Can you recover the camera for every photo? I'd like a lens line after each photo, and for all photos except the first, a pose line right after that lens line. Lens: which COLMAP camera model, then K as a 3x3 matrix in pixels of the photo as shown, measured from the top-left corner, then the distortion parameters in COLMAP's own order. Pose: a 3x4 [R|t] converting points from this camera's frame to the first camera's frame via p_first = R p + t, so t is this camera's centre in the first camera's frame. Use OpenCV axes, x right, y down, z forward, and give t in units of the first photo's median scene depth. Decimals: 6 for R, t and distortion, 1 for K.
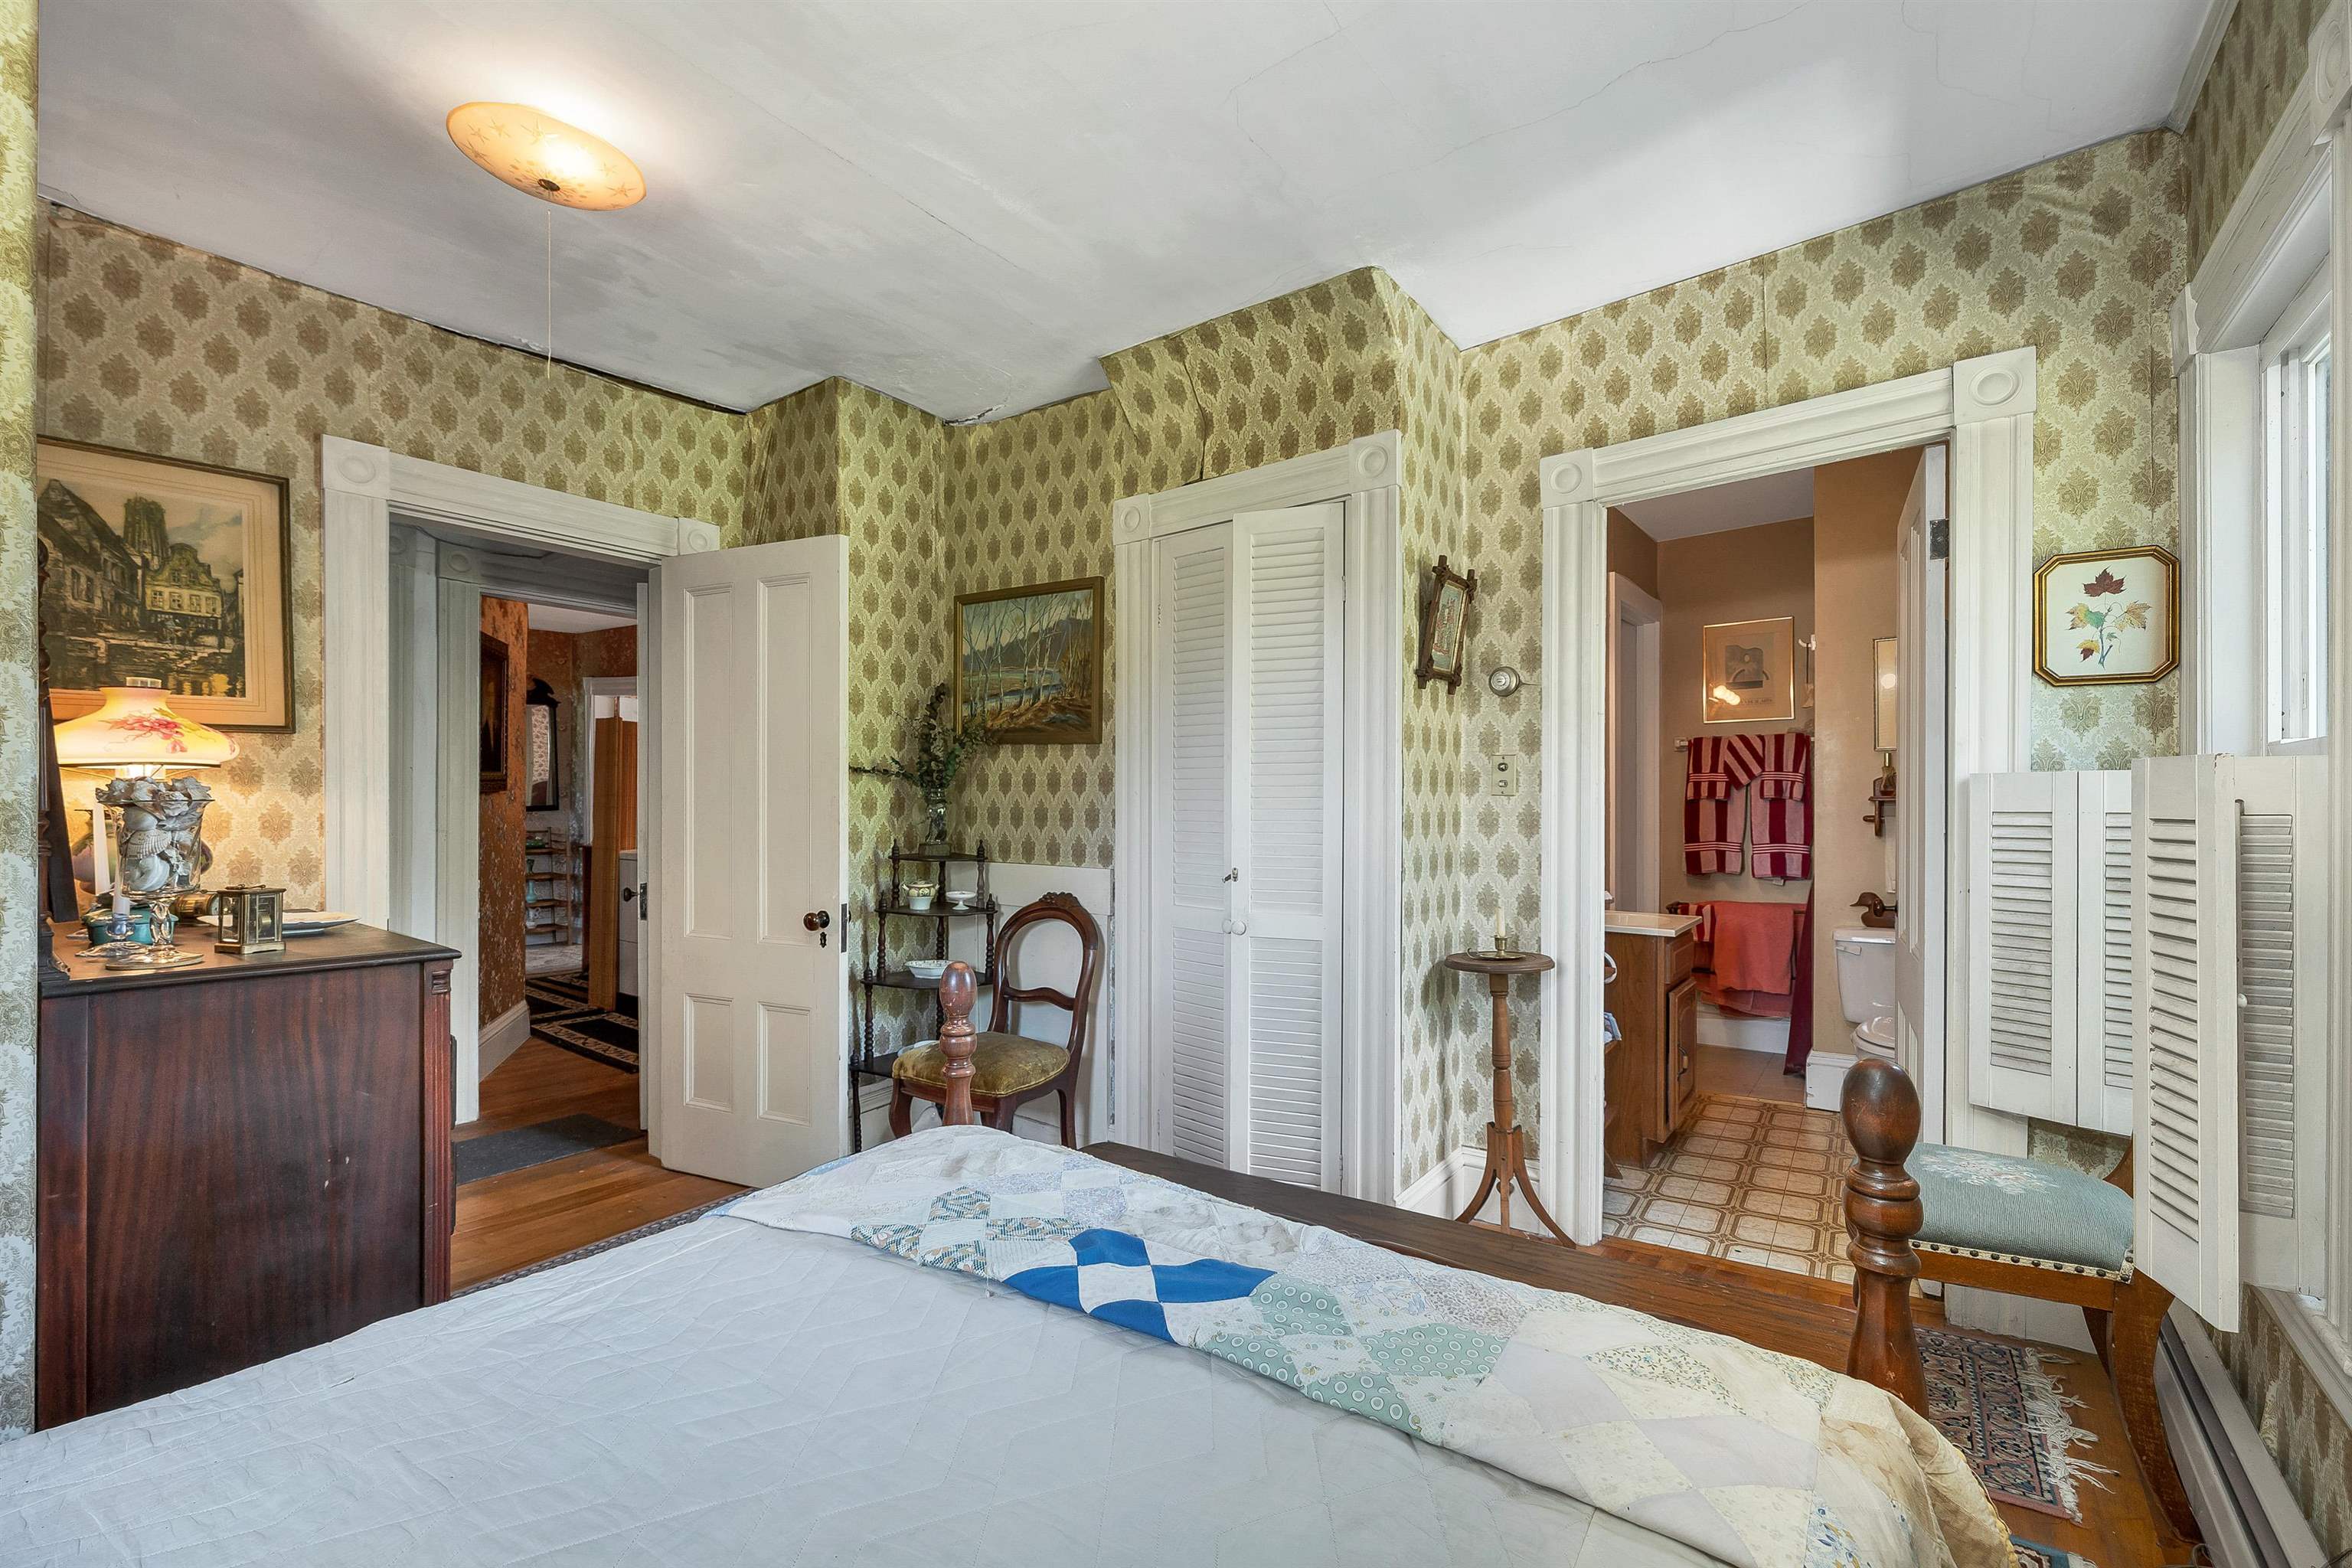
lens RADIAL K [[987.6, 0, 1177.3], [0, 987.6, 805.9], [0, 0, 1]] dist [-0.001510, -0.000180]
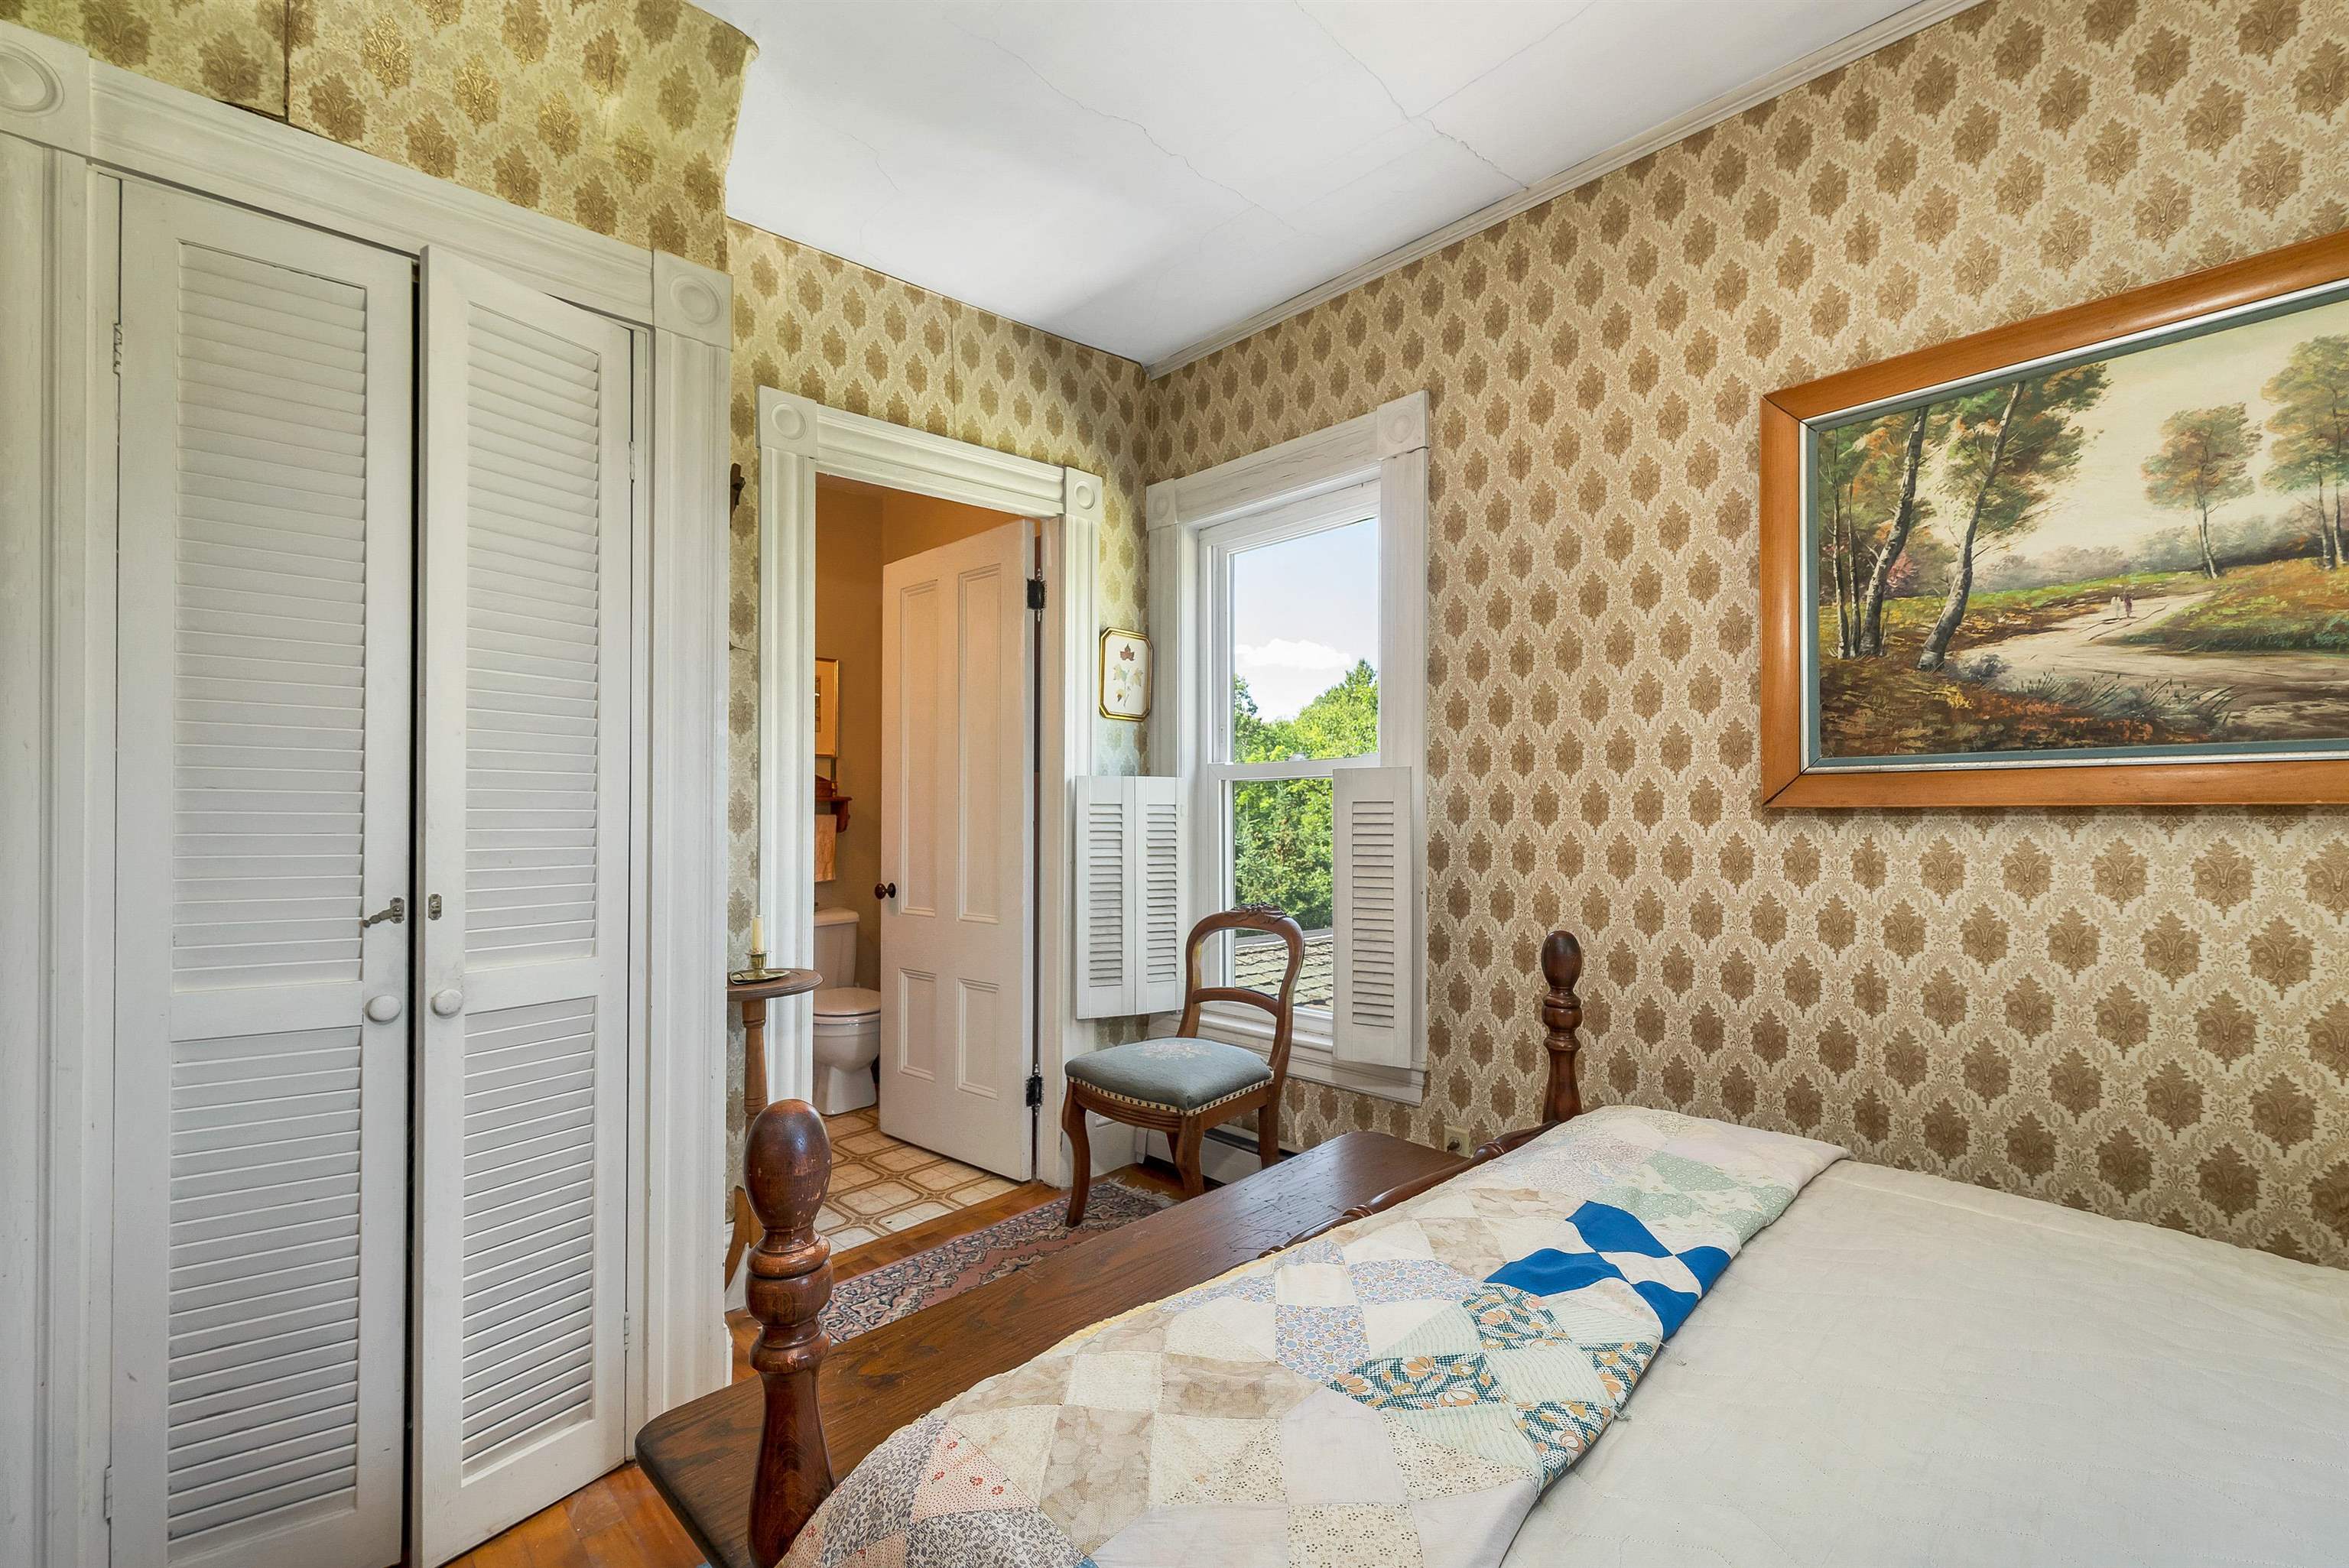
lens RADIAL K [[1018.7, 0, 1177.0], [0, 1018.7, 812.6], [0, 0, 1]] dist [0.003230, 0.000704]
pose [[0.157106, 0.007760, 0.987551, -0.535608], [0.007447, 0.999931, -0.009042, 0.030122], [-0.987554, 0.008775, 0.157037, 0.634816]]
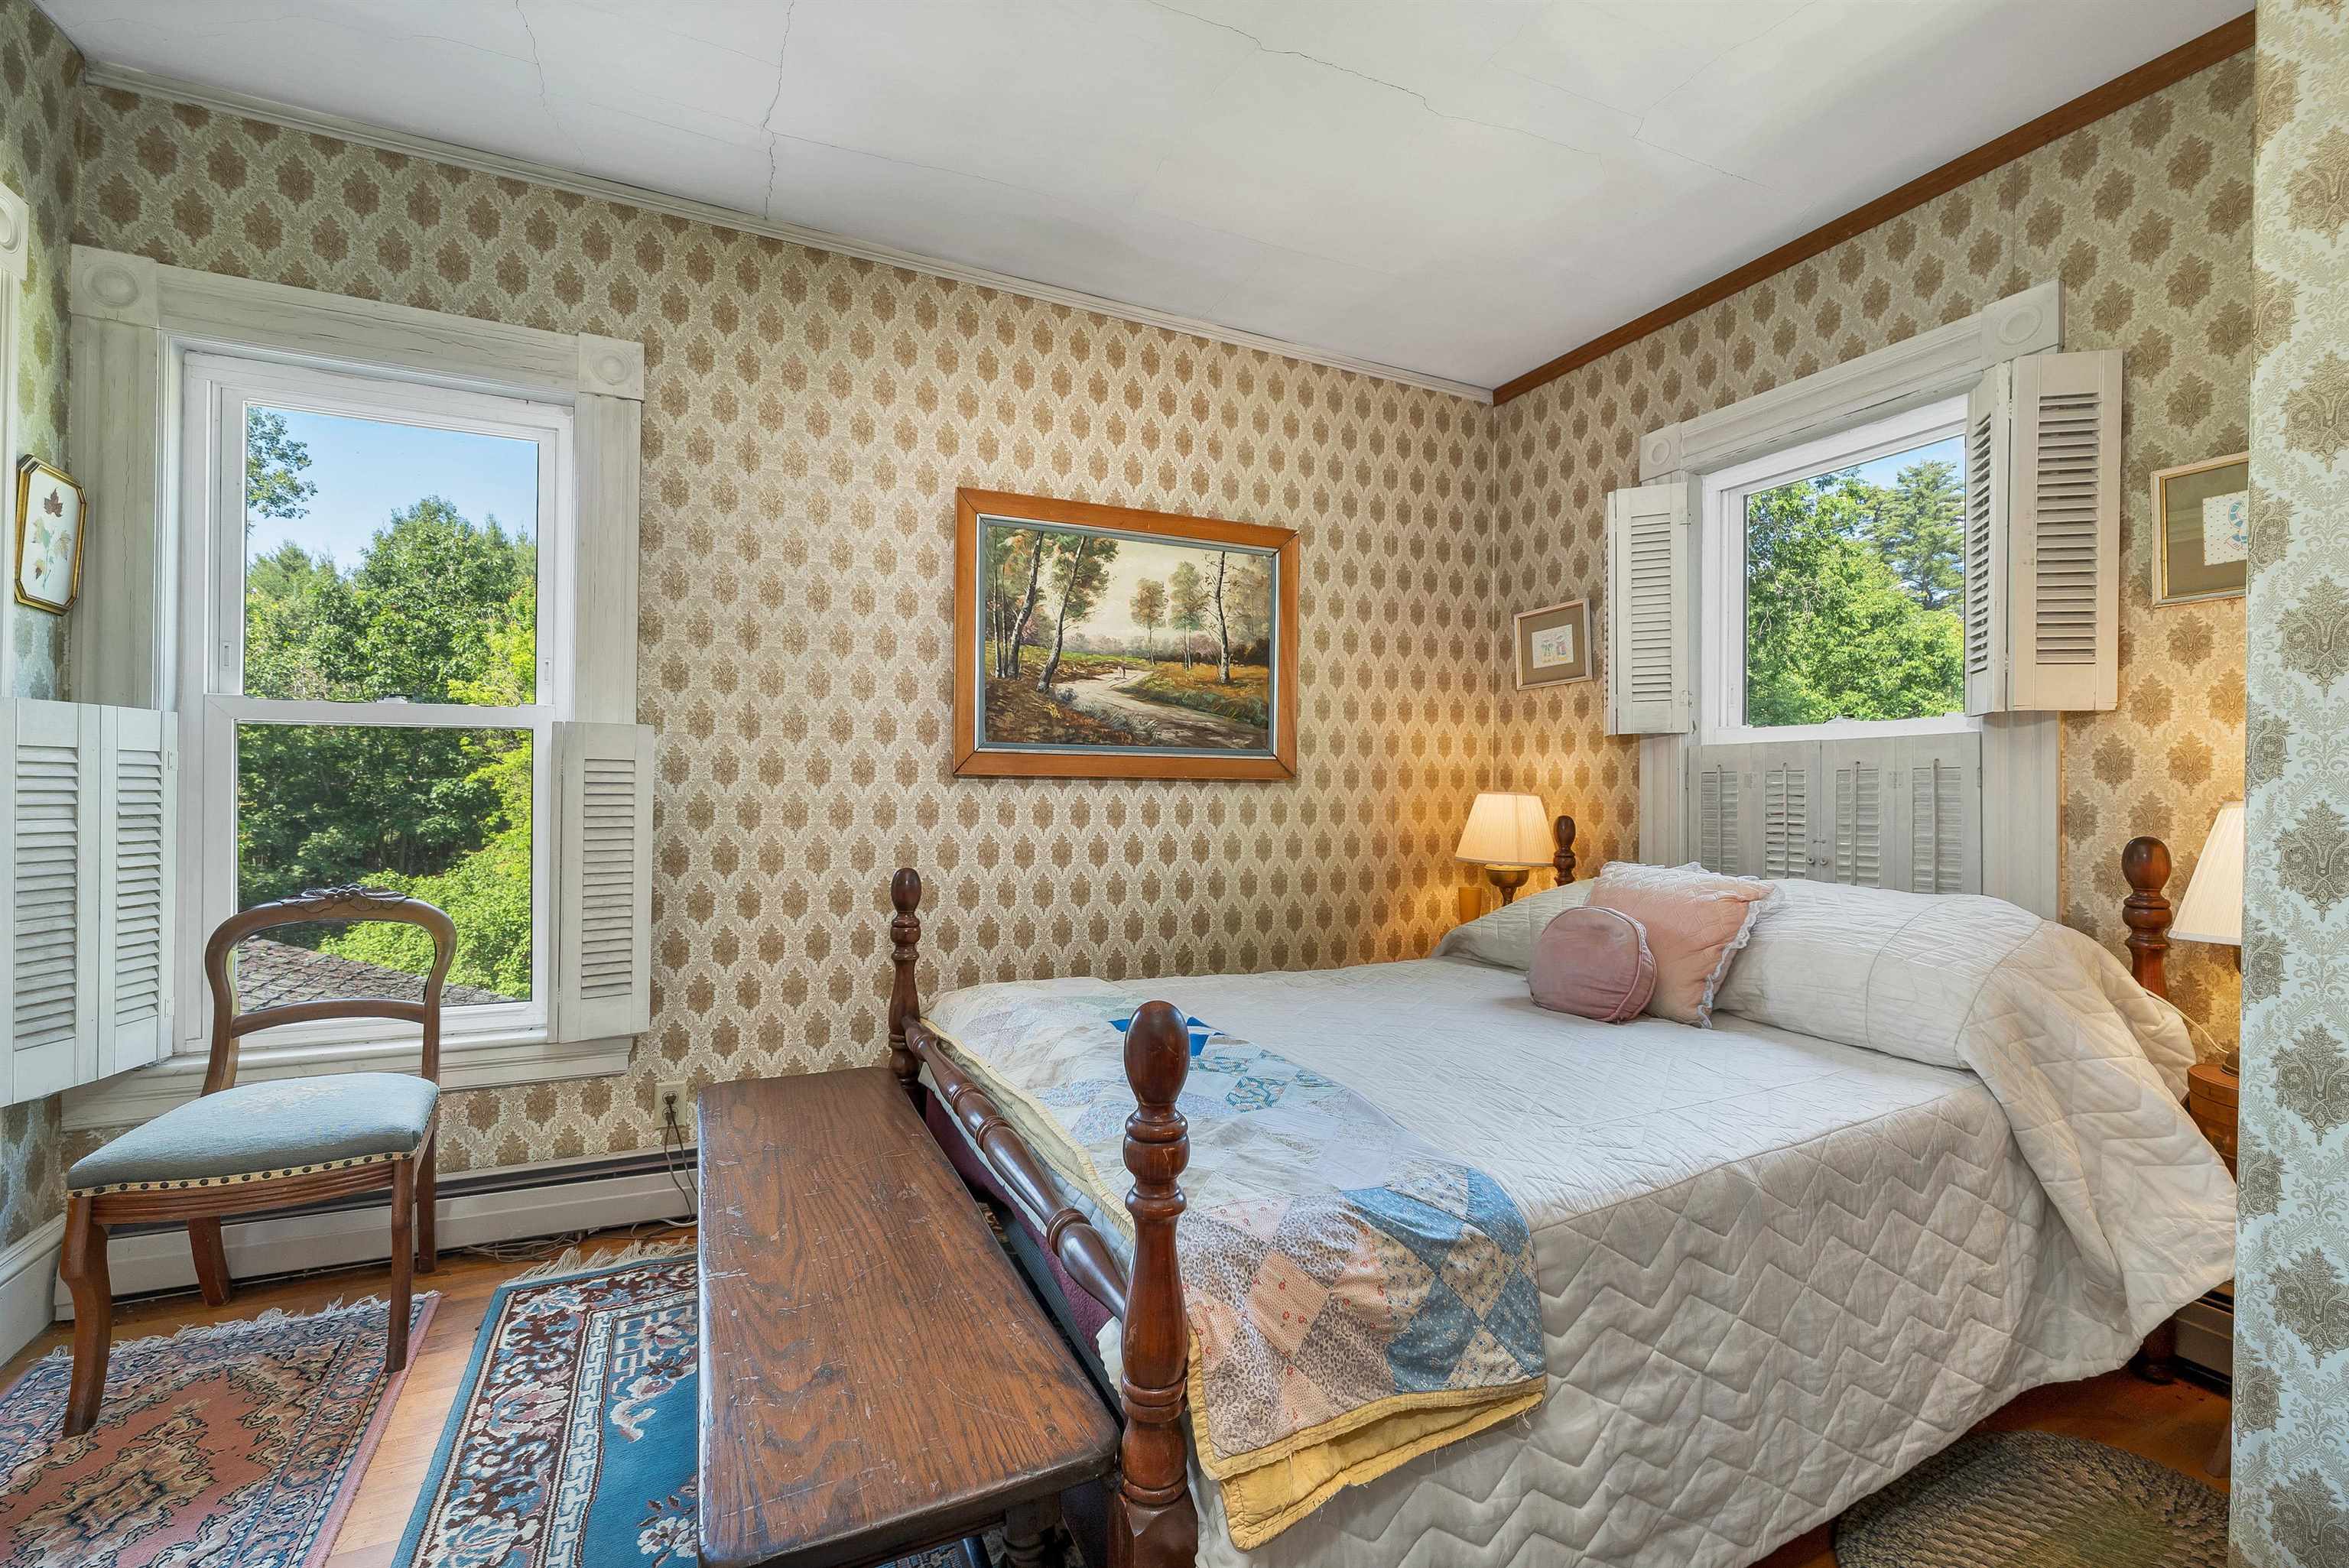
lens RADIAL K [[999.0, 0, 1174.5], [0, 999.0, 784.0], [0, 0, 1]] dist [-0.001224, -0.000673]
pose [[-0.888321, -0.002141, 0.459218, -0.395177], [-0.002923, 0.999995, -0.000992, 0.034175], [-0.459214, -0.002223, -0.888323, 1.249547]]
